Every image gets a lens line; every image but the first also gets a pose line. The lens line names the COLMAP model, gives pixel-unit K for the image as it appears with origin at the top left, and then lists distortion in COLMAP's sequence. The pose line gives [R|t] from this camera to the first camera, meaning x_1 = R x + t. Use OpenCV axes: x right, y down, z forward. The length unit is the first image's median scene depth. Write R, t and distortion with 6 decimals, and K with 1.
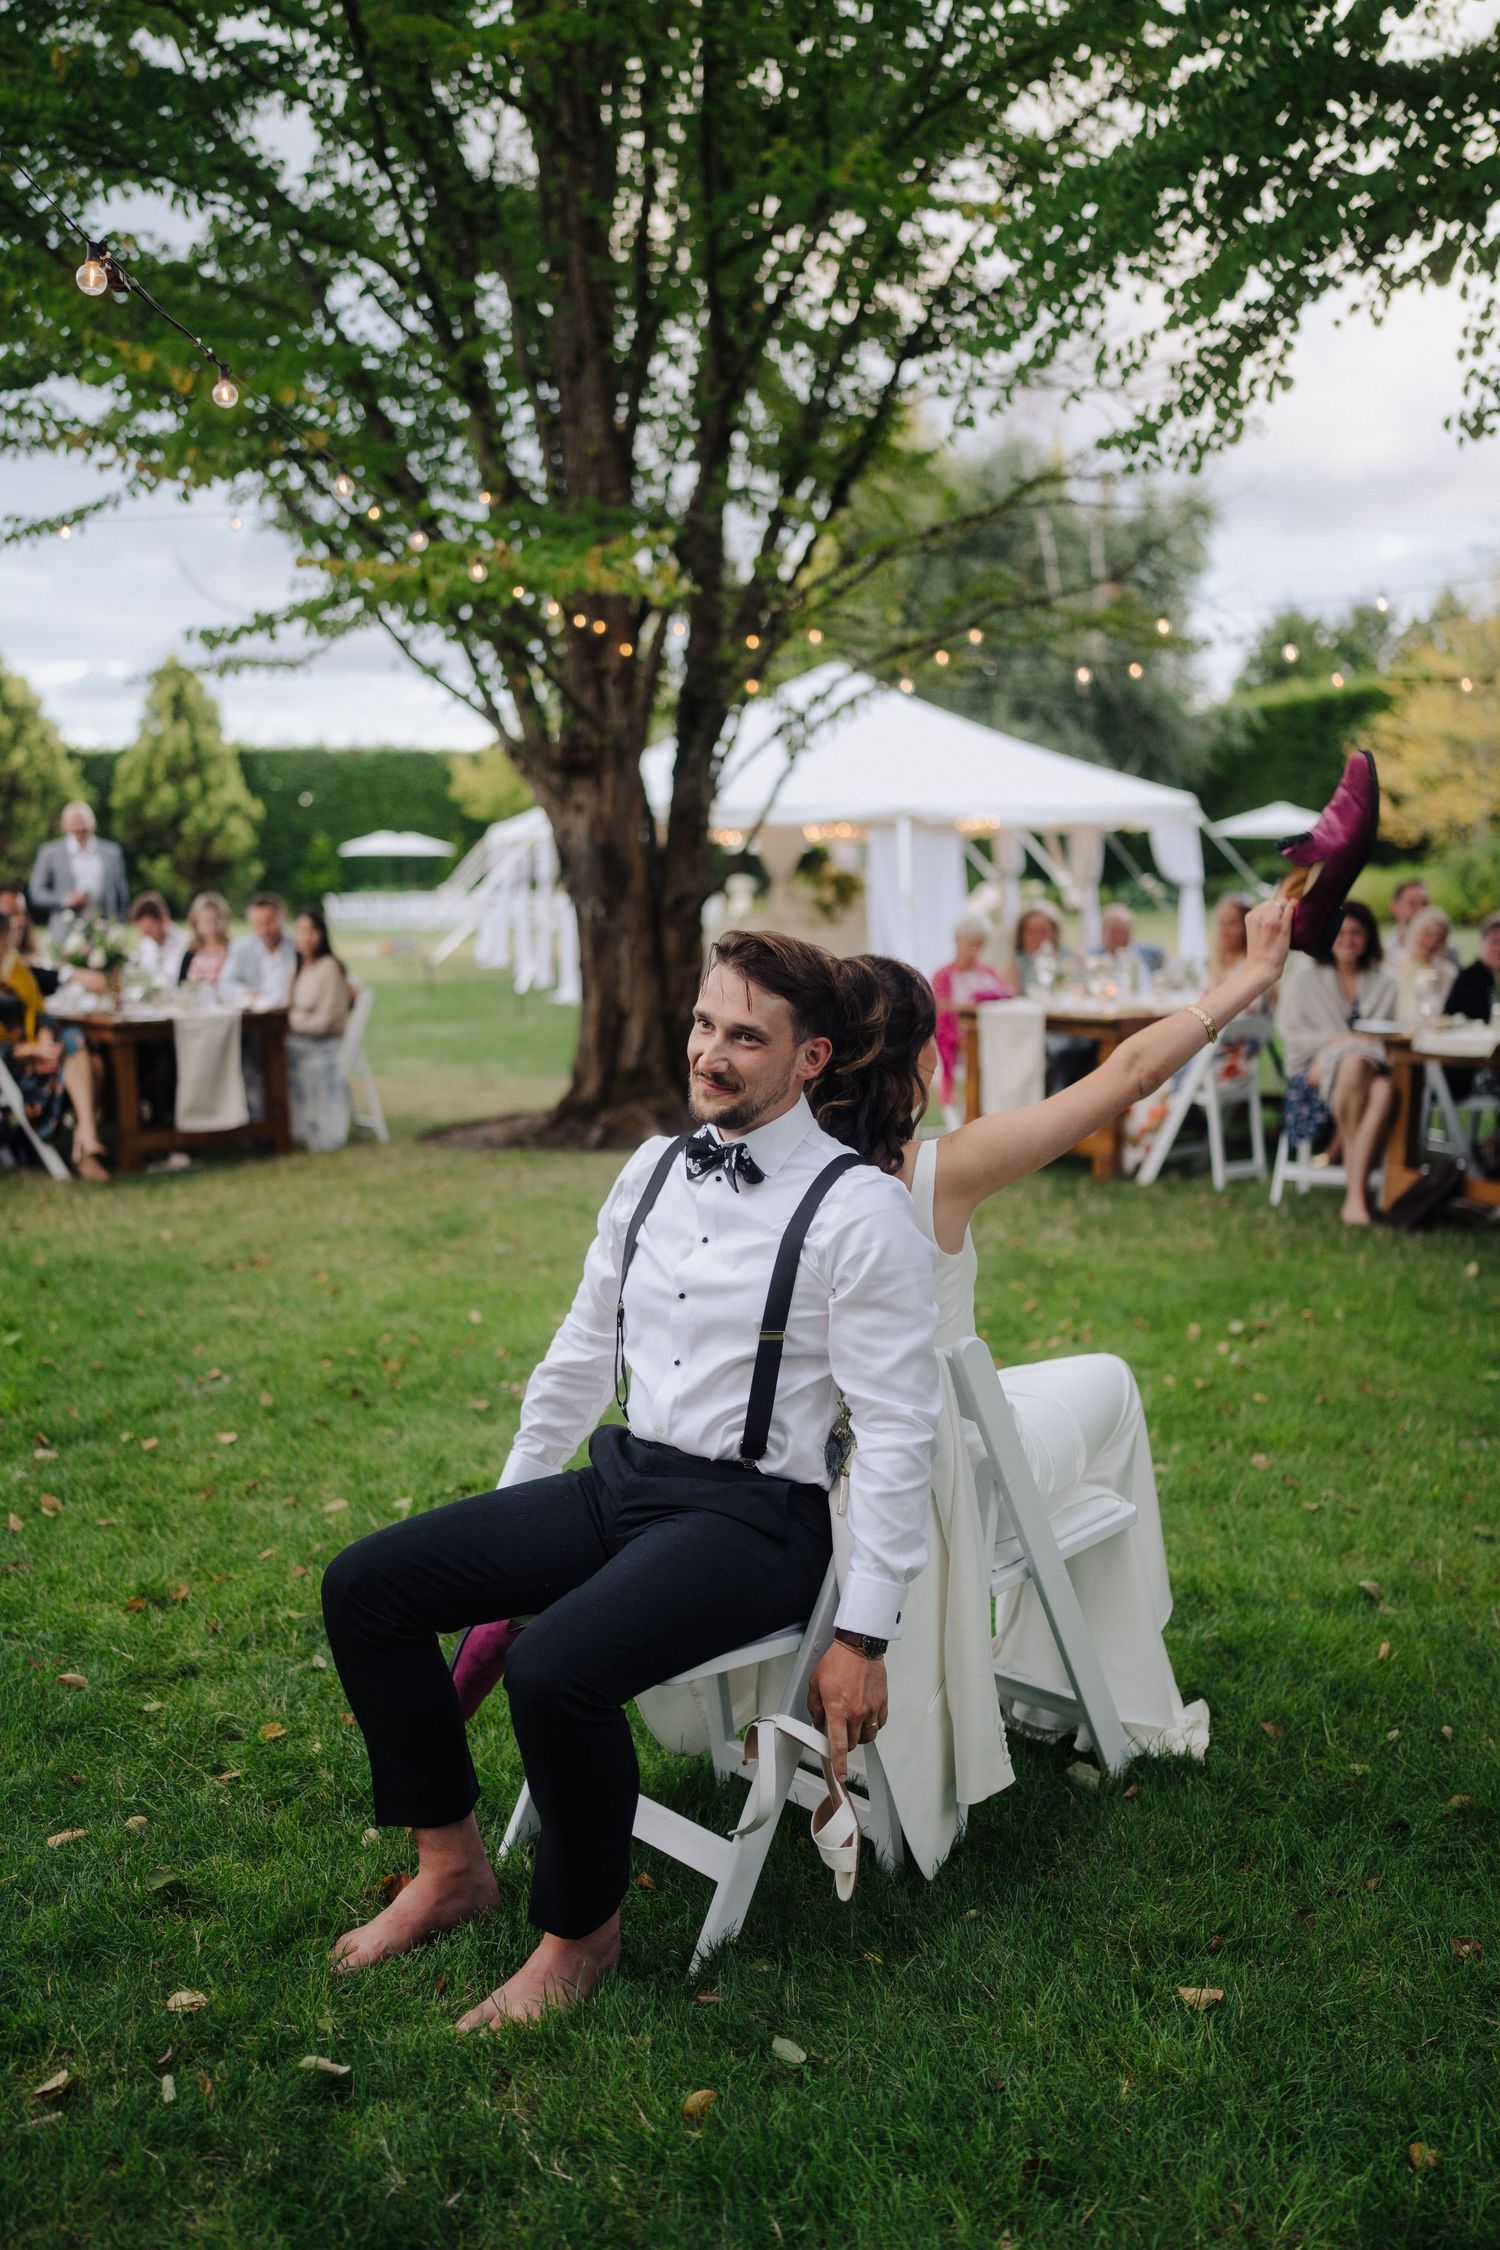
lens RADIAL K [[2174.2, 0, 753.2], [0, 2174.2, 1169.3], [0, 0, 1]] dist [-0.051464, 0.177435]
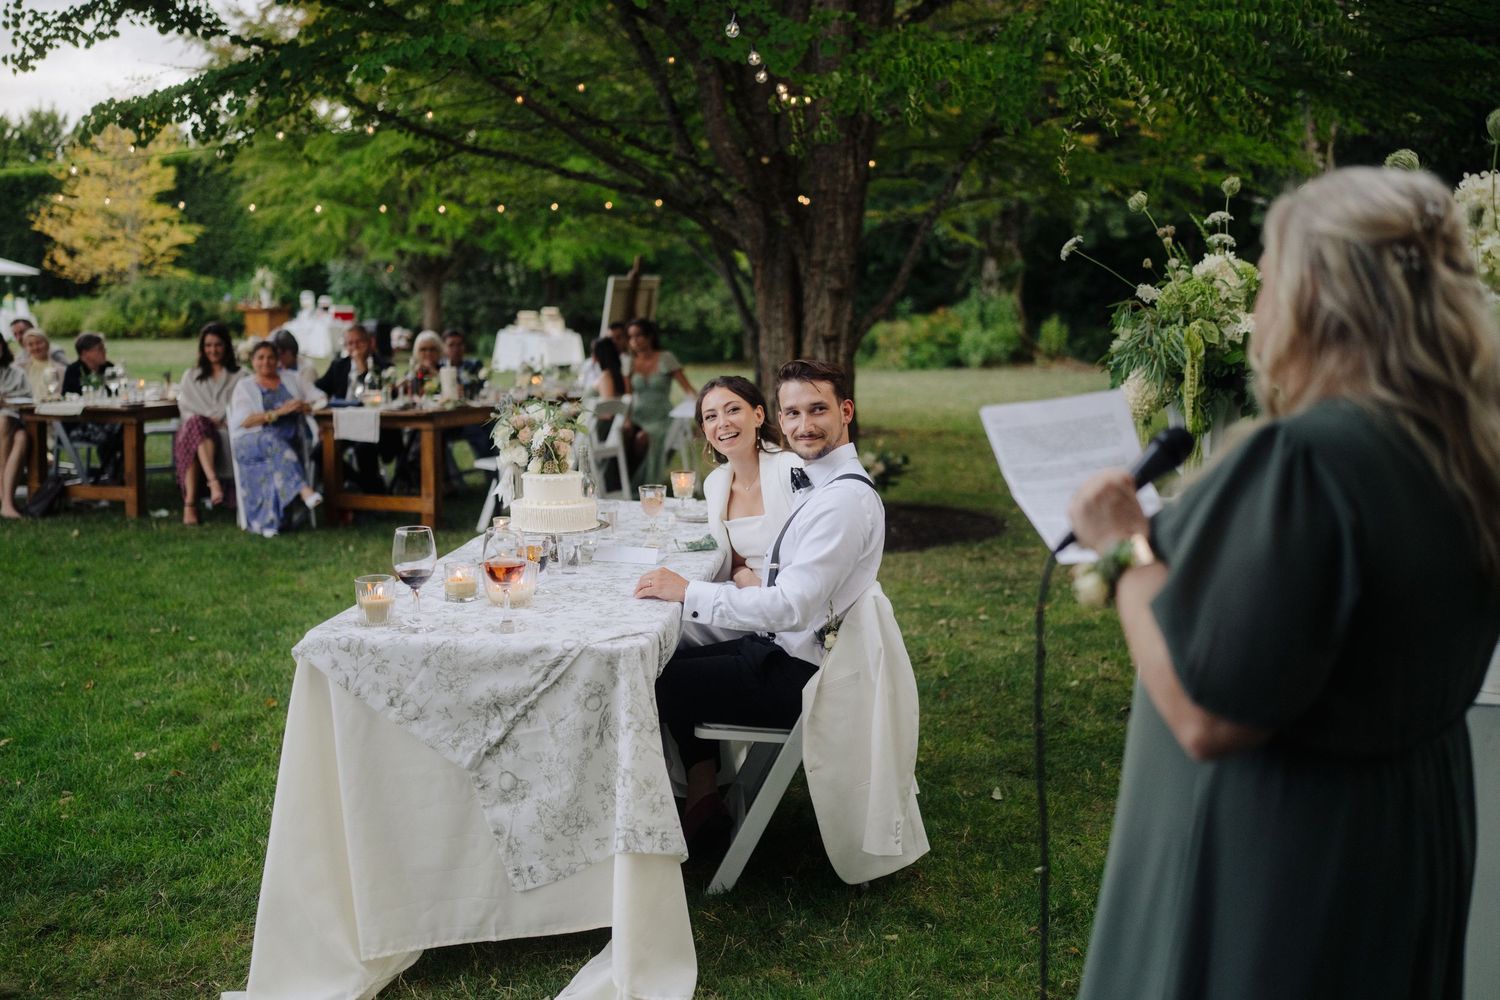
lens RADIAL K [[1449.4, 0, 747.3], [0, 1449.4, 497.7], [0, 0, 1]] dist [-0.051464, 0.177435]
pose [[0.758473, -0.081839, 0.646545, -0.013612], [0.082385, 0.996165, 0.029446, 0.019997], [-0.646476, 0.030932, 0.762307, -0.196348]]
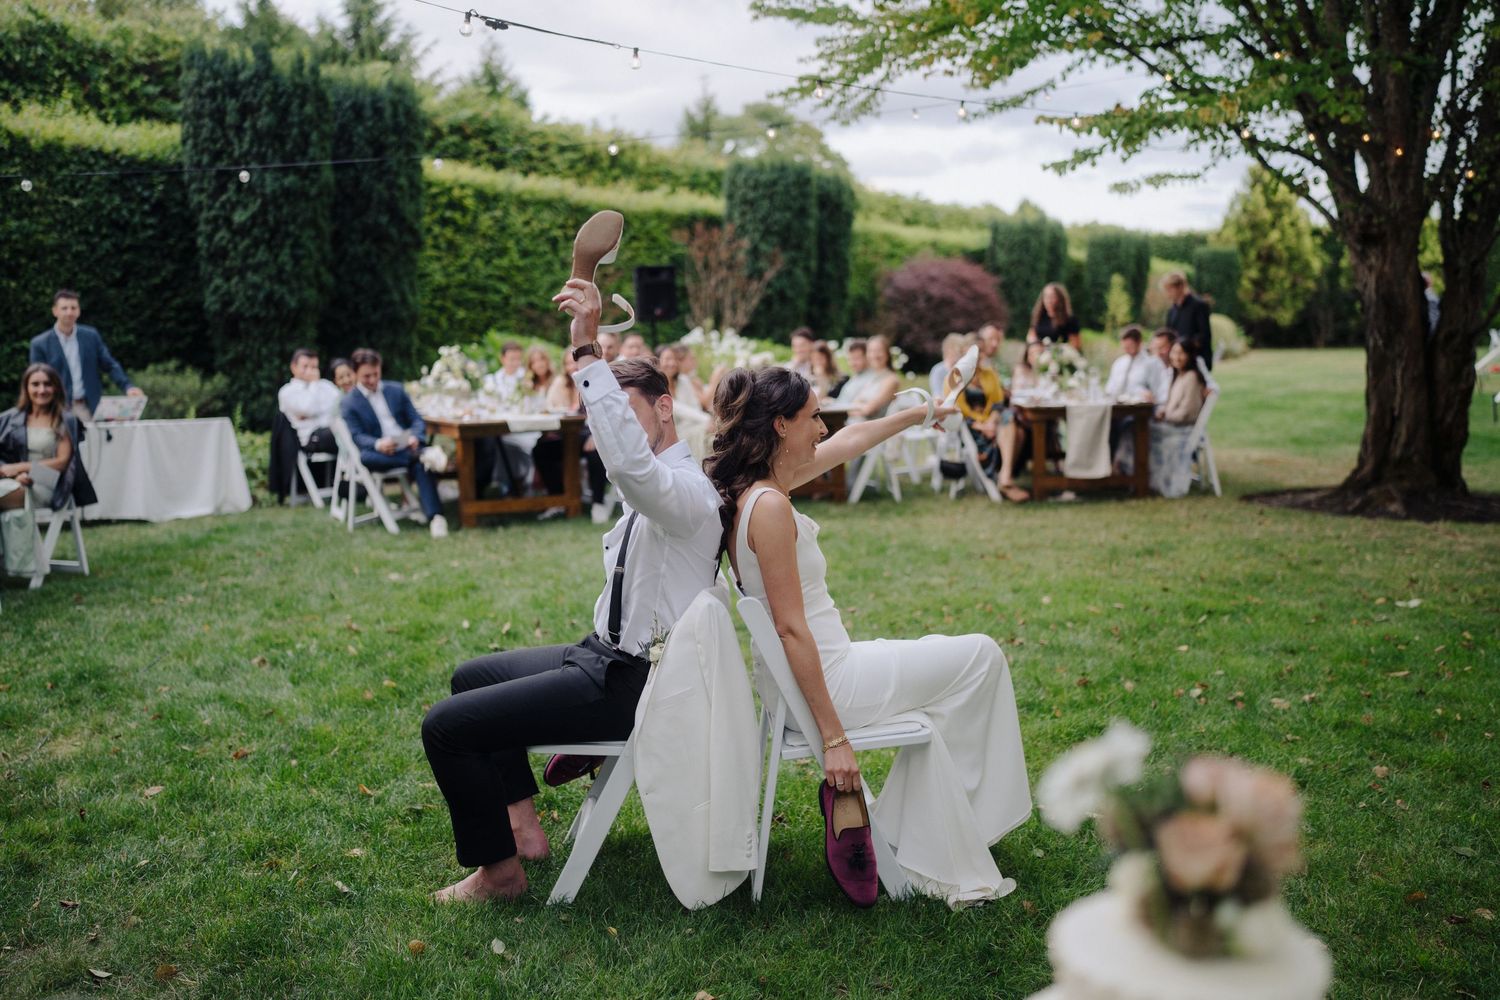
lens RADIAL K [[1449.4, 0, 747.3], [0, 1449.4, 497.7], [0, 0, 1]] dist [-0.051464, 0.177435]
pose [[0.753067, 0.081429, -0.652885, 0.254230], [-0.086543, 0.995949, 0.024393, -0.008327], [0.652227, 0.038134, 0.757064, 0.043633]]
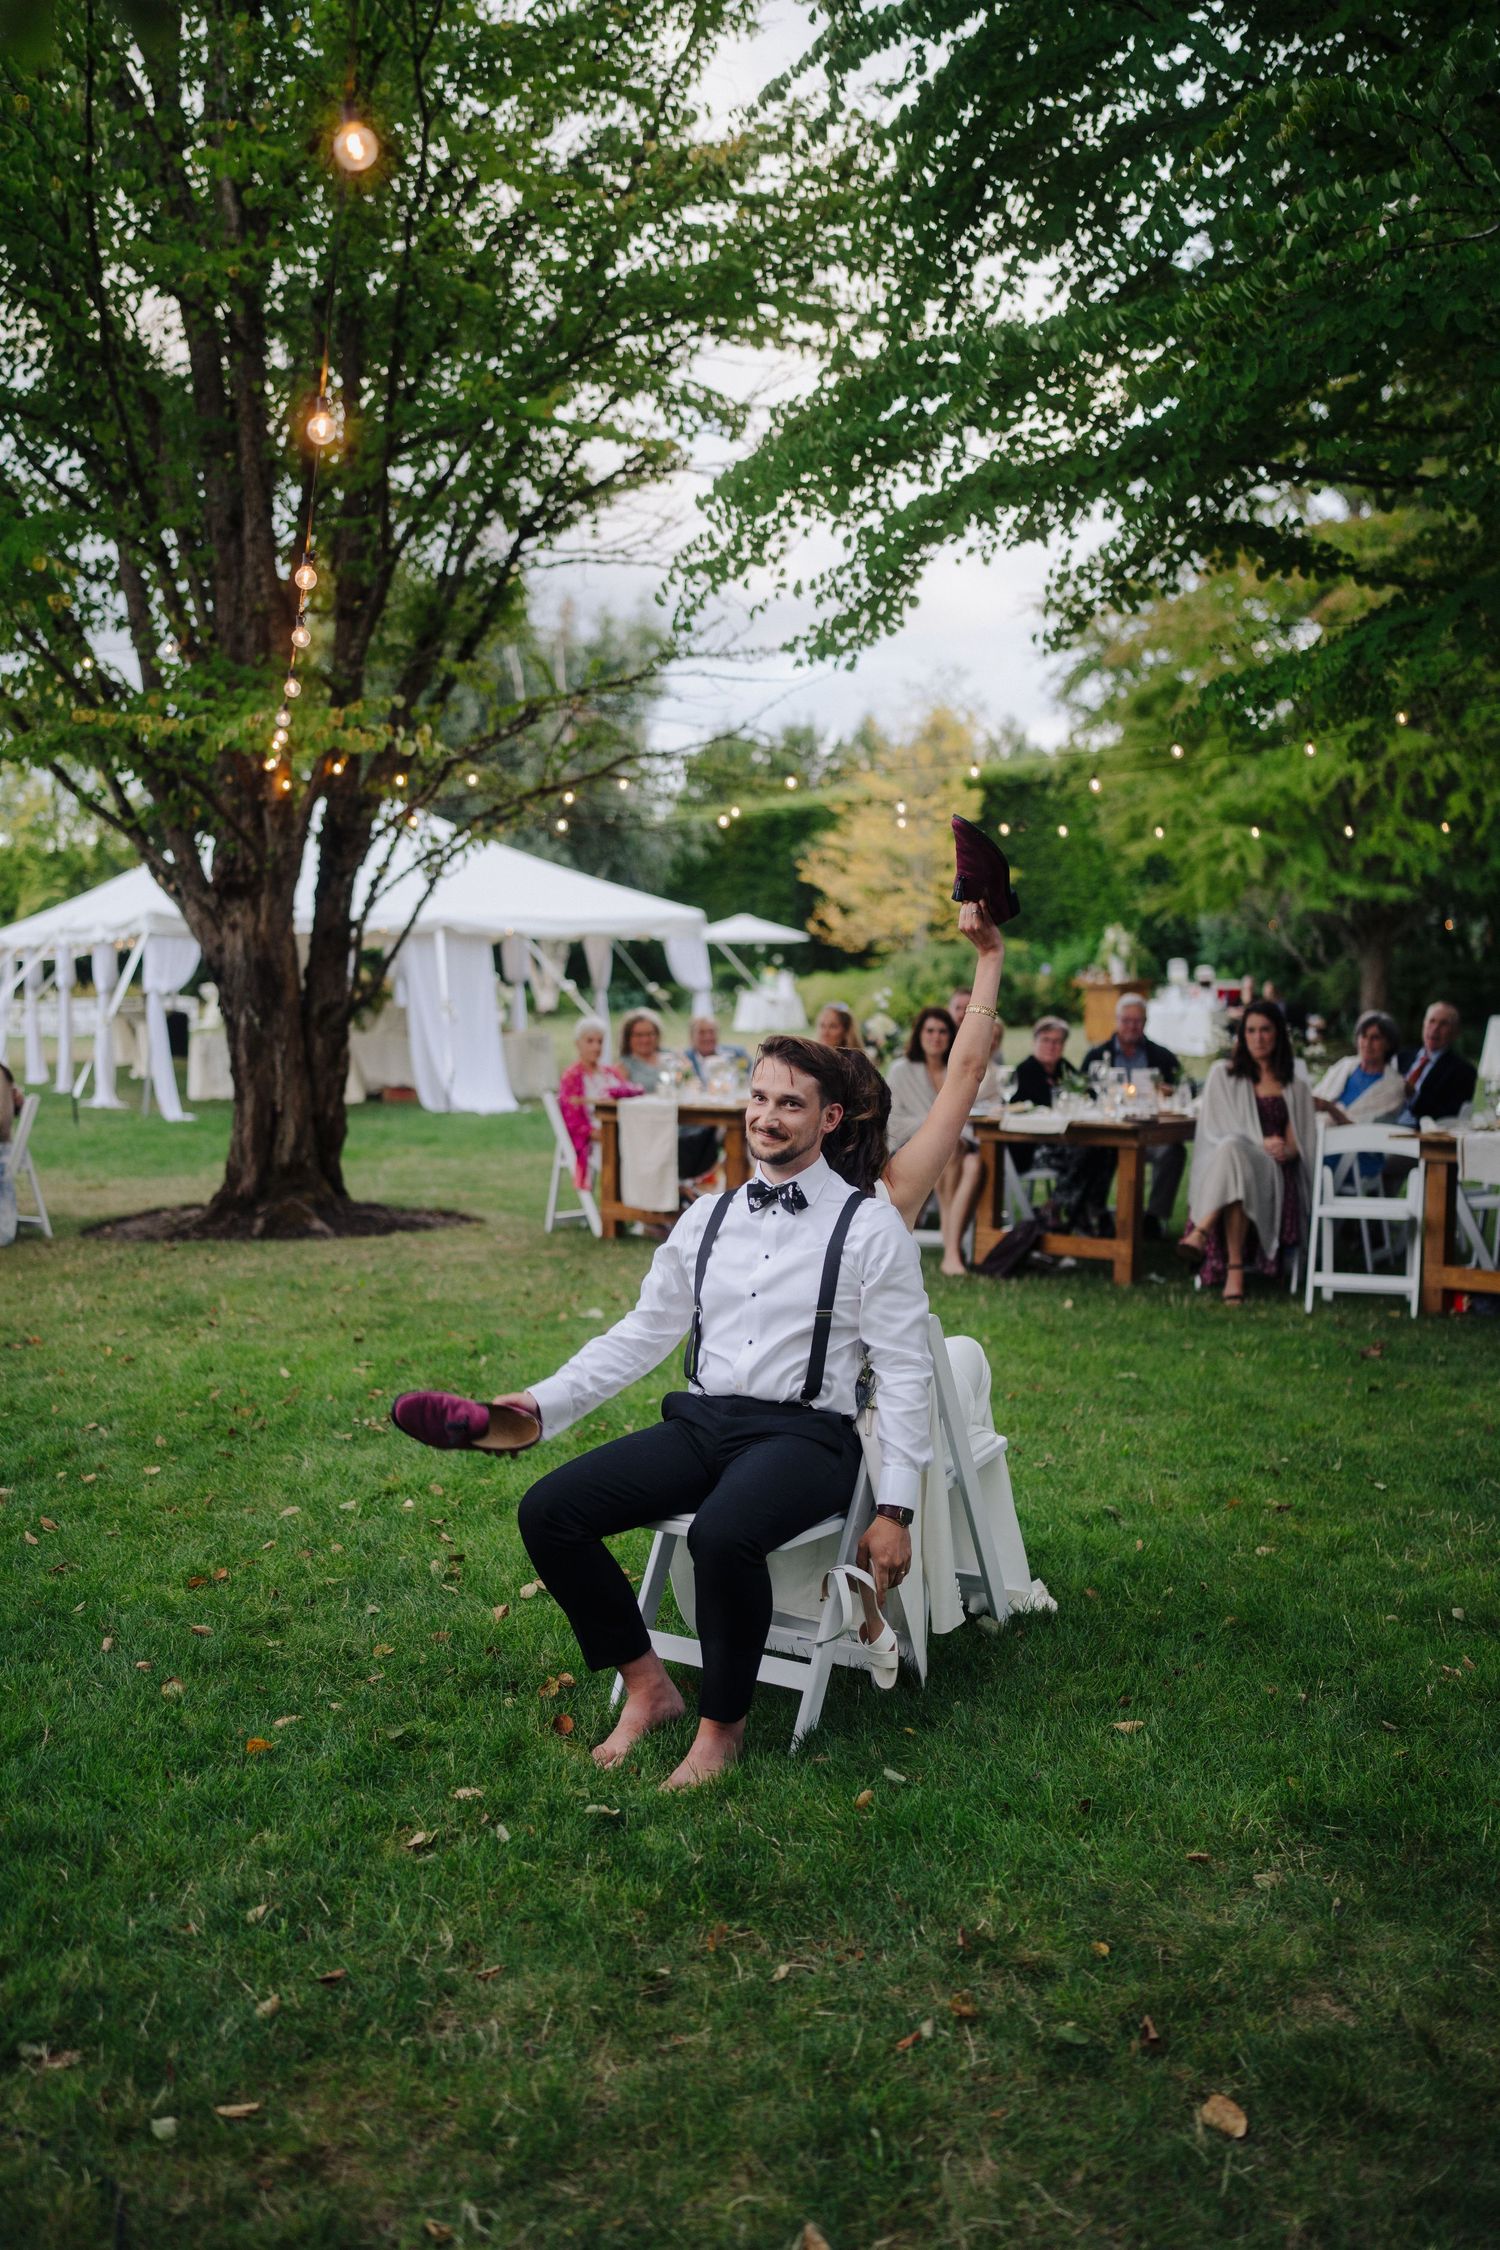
lens RADIAL K [[2152.5, 0, 746.7], [0, 2152.5, 1162.1], [0, 0, 1]] dist [-0.043361, 0.141080]
pose [[0.968271, -0.022826, 0.248859, -0.109746], [0.035149, 0.998360, -0.045186, 0.010397], [-0.247420, 0.052499, 0.967485, -0.110496]]
